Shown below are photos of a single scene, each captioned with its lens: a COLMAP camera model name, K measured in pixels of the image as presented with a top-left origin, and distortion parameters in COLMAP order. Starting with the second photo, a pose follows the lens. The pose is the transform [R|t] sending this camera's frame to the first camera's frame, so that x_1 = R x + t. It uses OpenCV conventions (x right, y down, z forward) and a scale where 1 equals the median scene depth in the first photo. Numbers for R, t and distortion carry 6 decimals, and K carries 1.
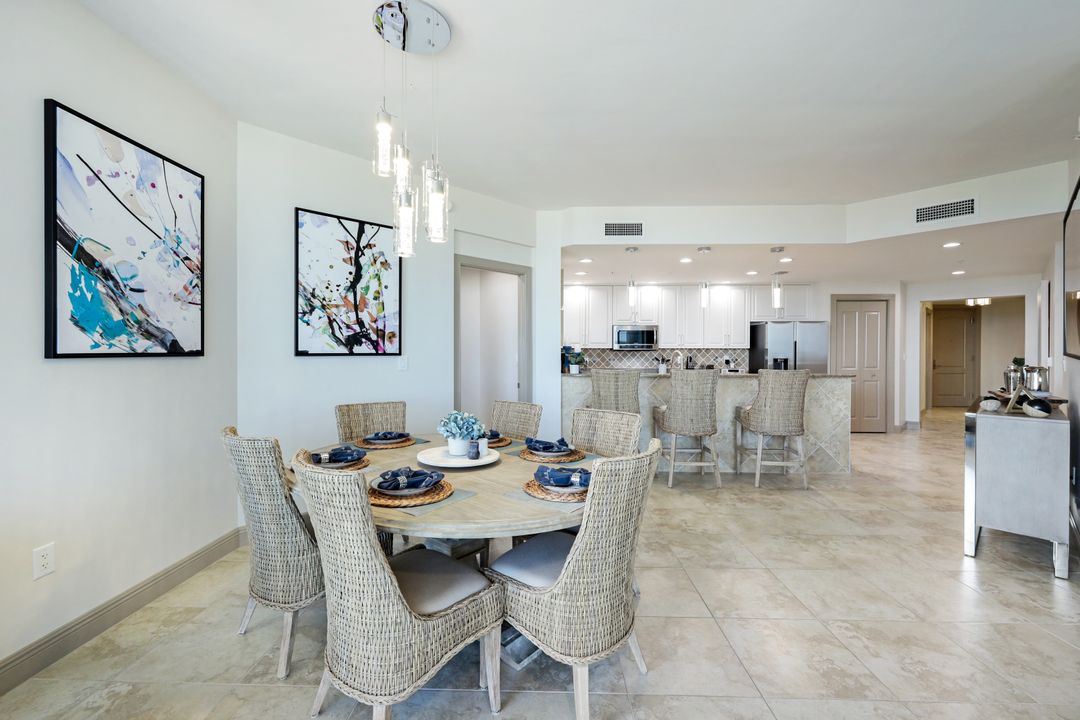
lens RADIAL K [[438.8, 0, 530.4], [0, 438.8, 353.3], [0, 0, 1]] dist [-0.000142, 0.000183]
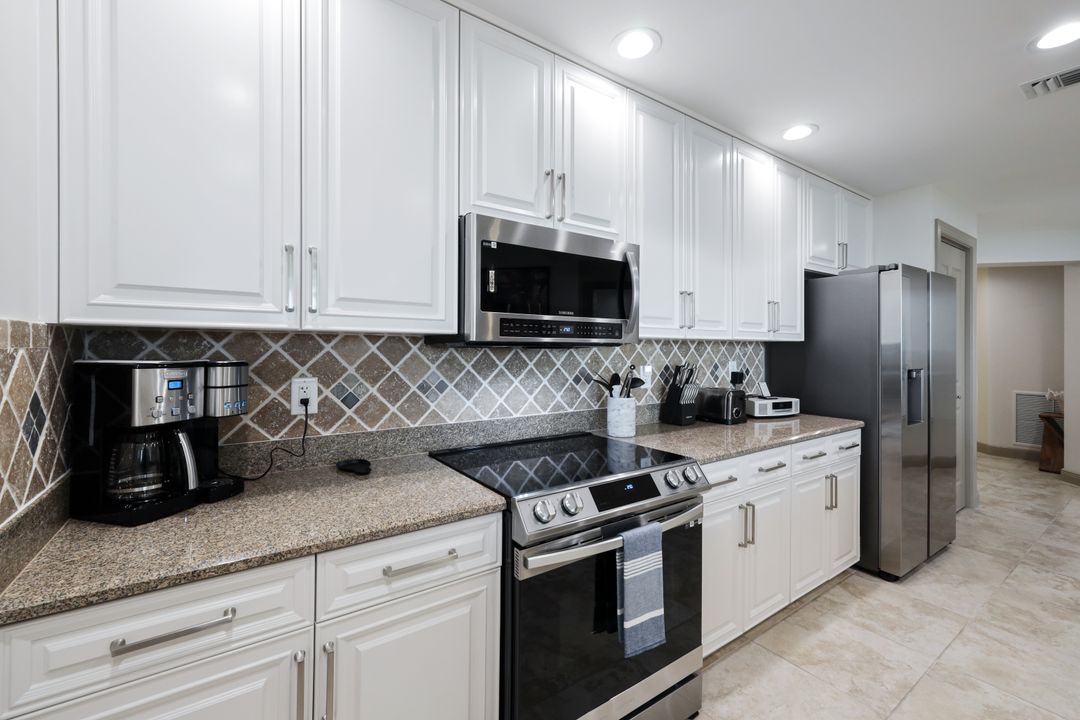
lens RADIAL K [[444.2, 0, 542.7], [0, 444.2, 356.0], [0, 0, 1]] dist [-0.002711, 0.000106]
pose [[0.787645, -0.010405, 0.616042, 0.152820], [0.002895, 0.999909, 0.013186, -0.006882], [-0.616123, -0.008602, 0.787603, 1.330085]]
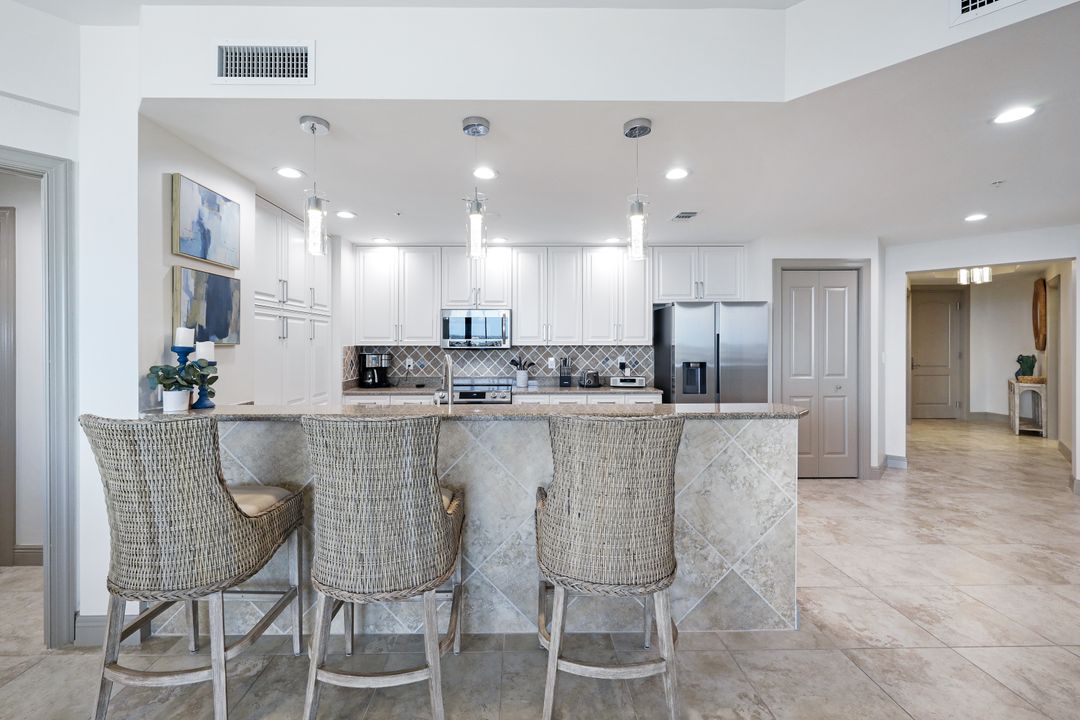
lens RADIAL K [[449.6, 0, 518.6], [0, 449.6, 346.6], [0, 0, 1]] dist [-0.002688, -0.000154]
pose [[0.998460, -0.004193, 0.055312, 0.424425], [0.004232, 0.999991, -0.000577, -0.015291], [-0.055309, 0.000810, 0.998469, 0.563144]]
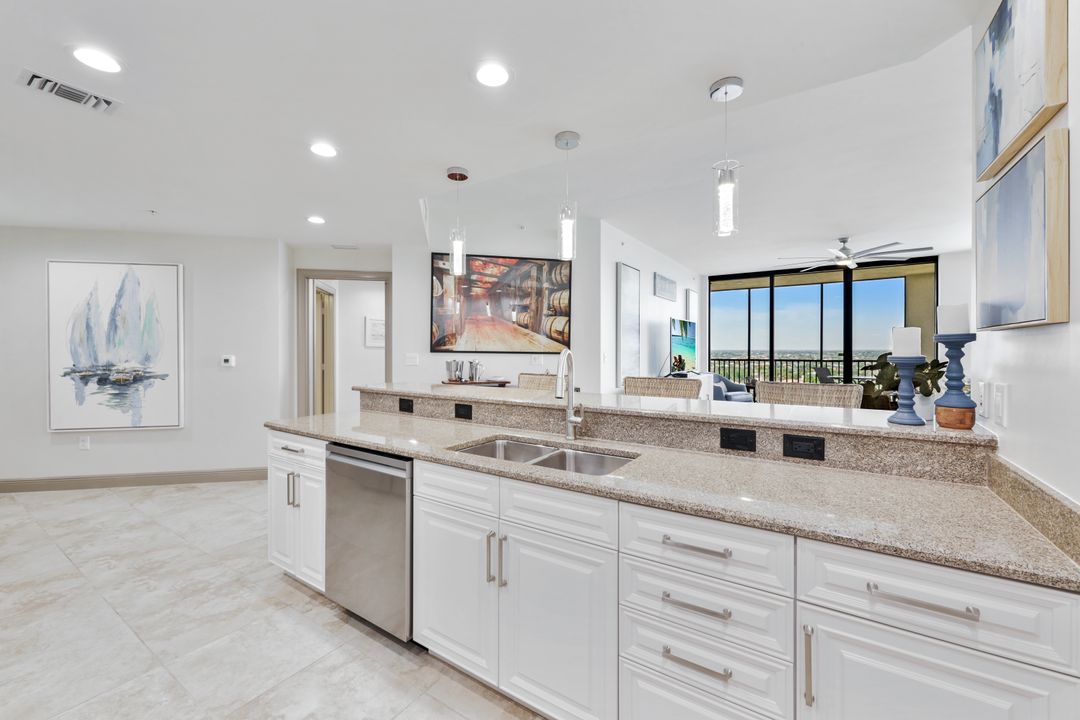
lens RADIAL K [[438.8, 0, 530.4], [0, 438.8, 353.3], [0, 0, 1]] dist [-0.000142, 0.000183]
pose [[-0.861666, -0.005865, 0.507442, 0.191140], [0.001760, 0.999893, 0.014545, -0.007947], [-0.507473, 0.013426, -0.861563, 1.477152]]
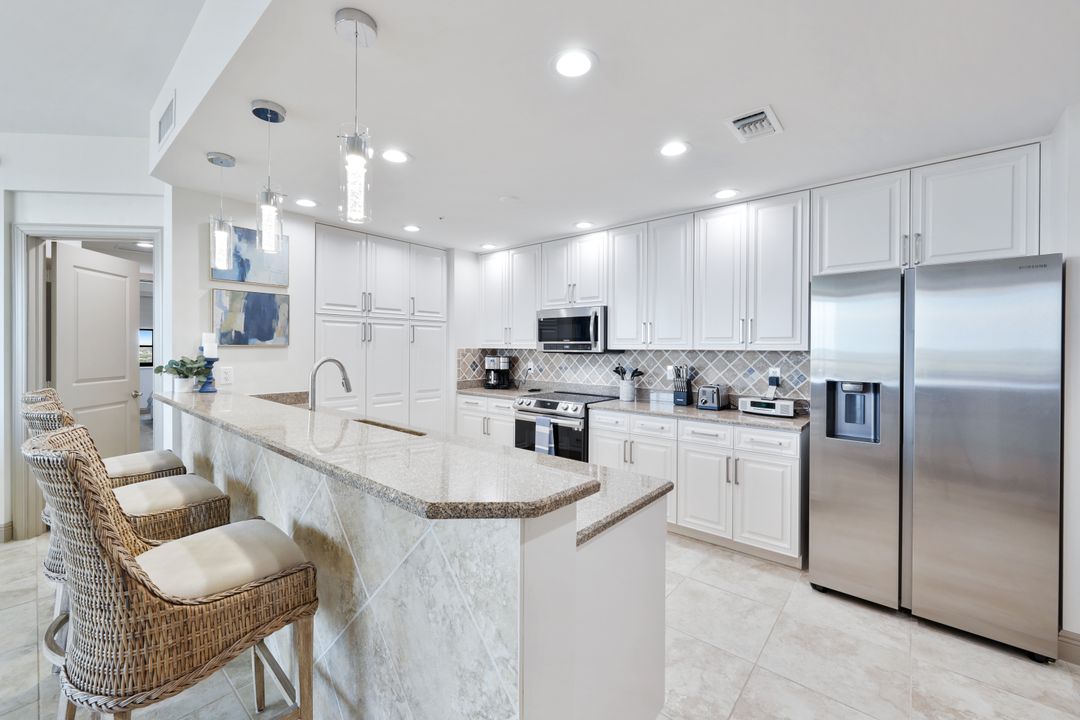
lens RADIAL K [[430.8, 0, 520.1], [0, 430.8, 350.1], [0, 0, 1]] dist [0.001378, 0.000198]
pose [[0.779978, 0.005330, -0.625784, 0.851729], [-0.007016, 0.999975, -0.000227, -0.015483], [0.625768, 0.004567, 0.779996, 0.857430]]
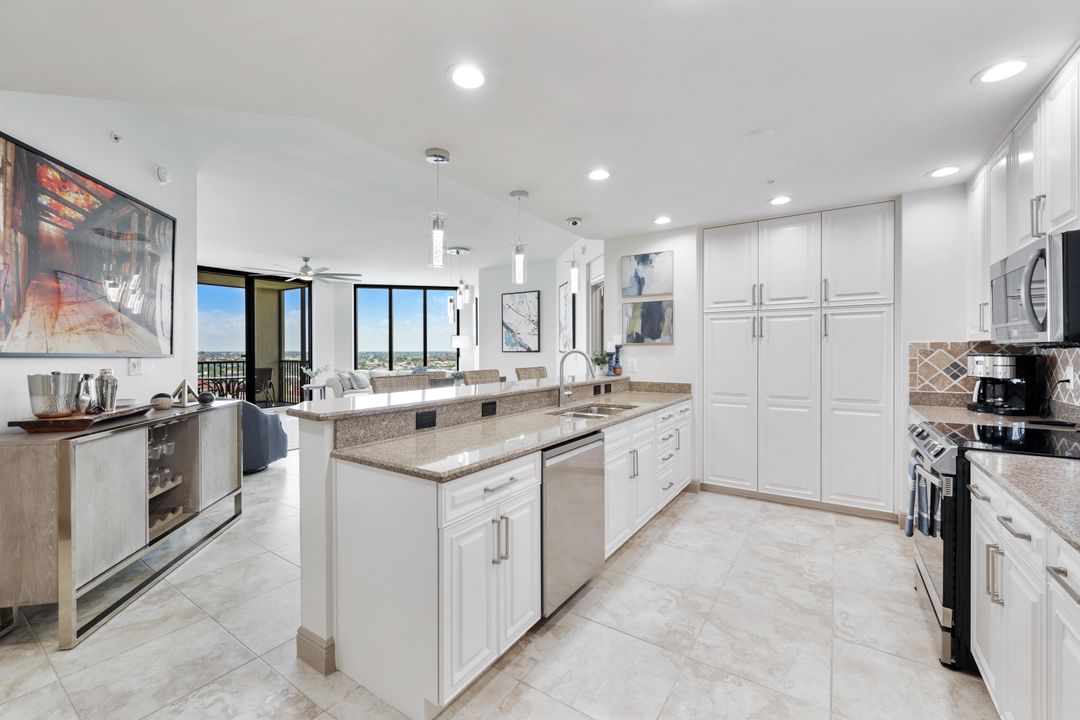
lens RADIAL K [[435.4, 0, 557.7], [0, 435.4, 354.3], [0, 0, 1]] dist [-0.000578, -0.000075]
pose [[-0.482291, 0.006025, -0.875990, 0.966136], [-0.003942, 0.999951, 0.009049, -0.004440], [0.876002, 0.007817, -0.482244, 1.403146]]
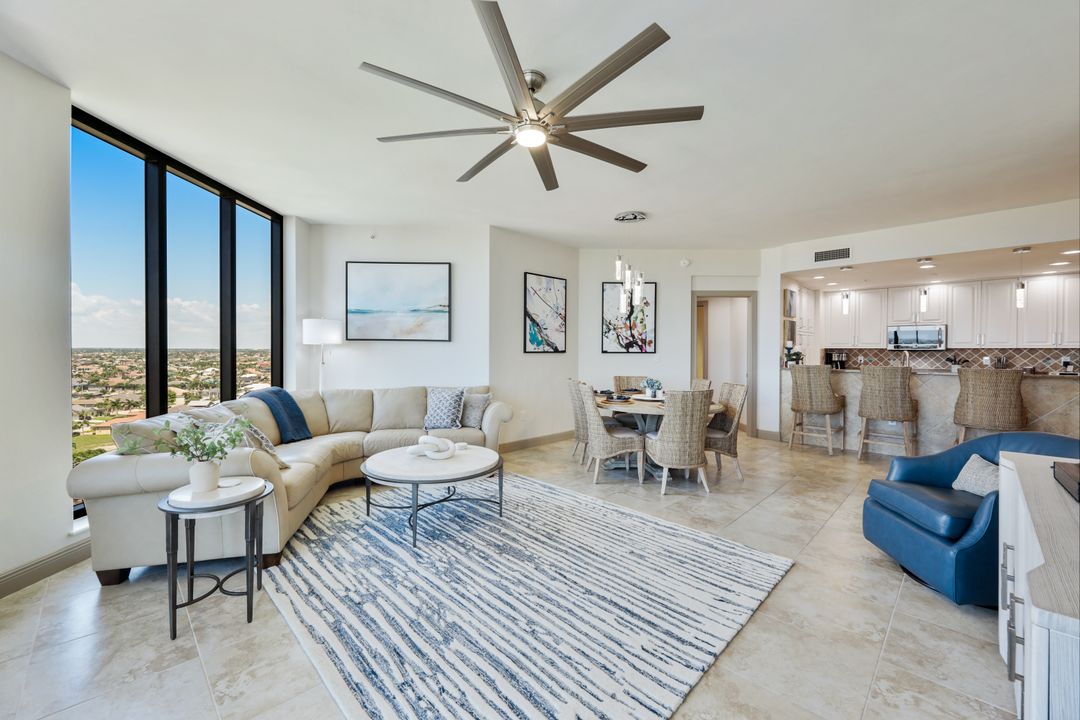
lens RADIAL K [[415.6, 0, 543.0], [0, 415.6, 352.9], [0, 0, 1]] dist [0.000182, 0.000173]
pose [[0.735902, 0.004197, -0.677075, 0.410360], [-0.004432, 0.999989, 0.001382, 0.002236], [0.677074, 0.001983, 0.735912, -0.444315]]
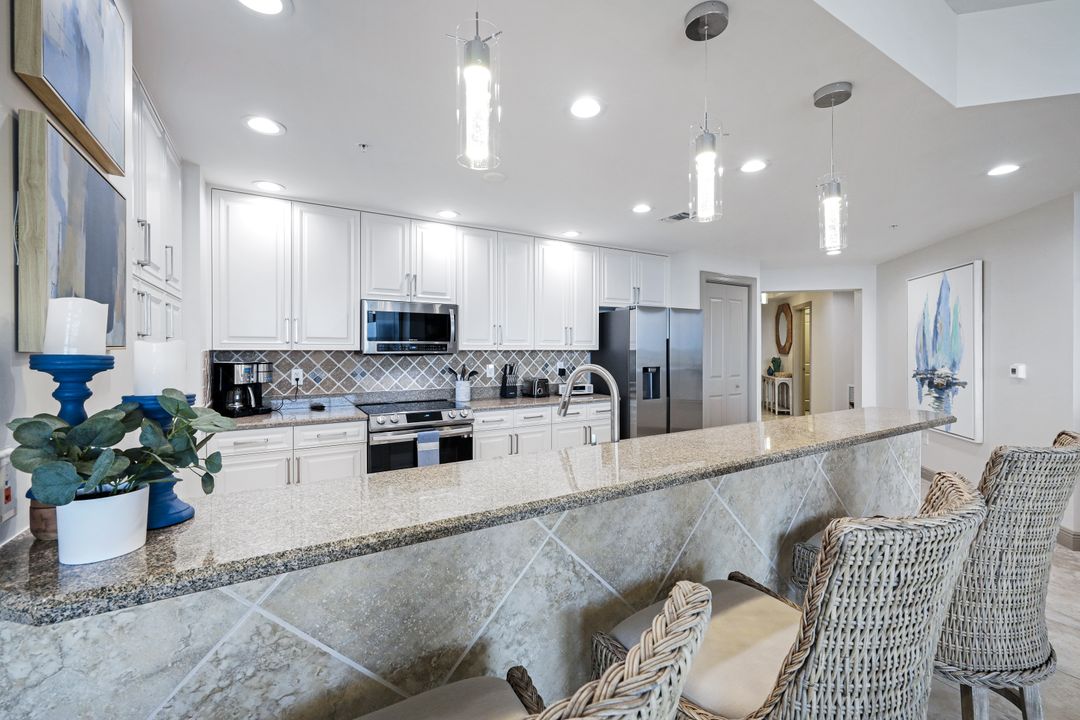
lens RADIAL K [[444.2, 0, 542.7], [0, 444.2, 356.0], [0, 0, 1]] dist [-0.002711, 0.000106]
pose [[0.831050, -0.010587, 0.556097, 0.143043], [0.003876, 0.999905, 0.013243, -0.017930], [-0.556184, -0.008850, 0.831012, 0.834826]]
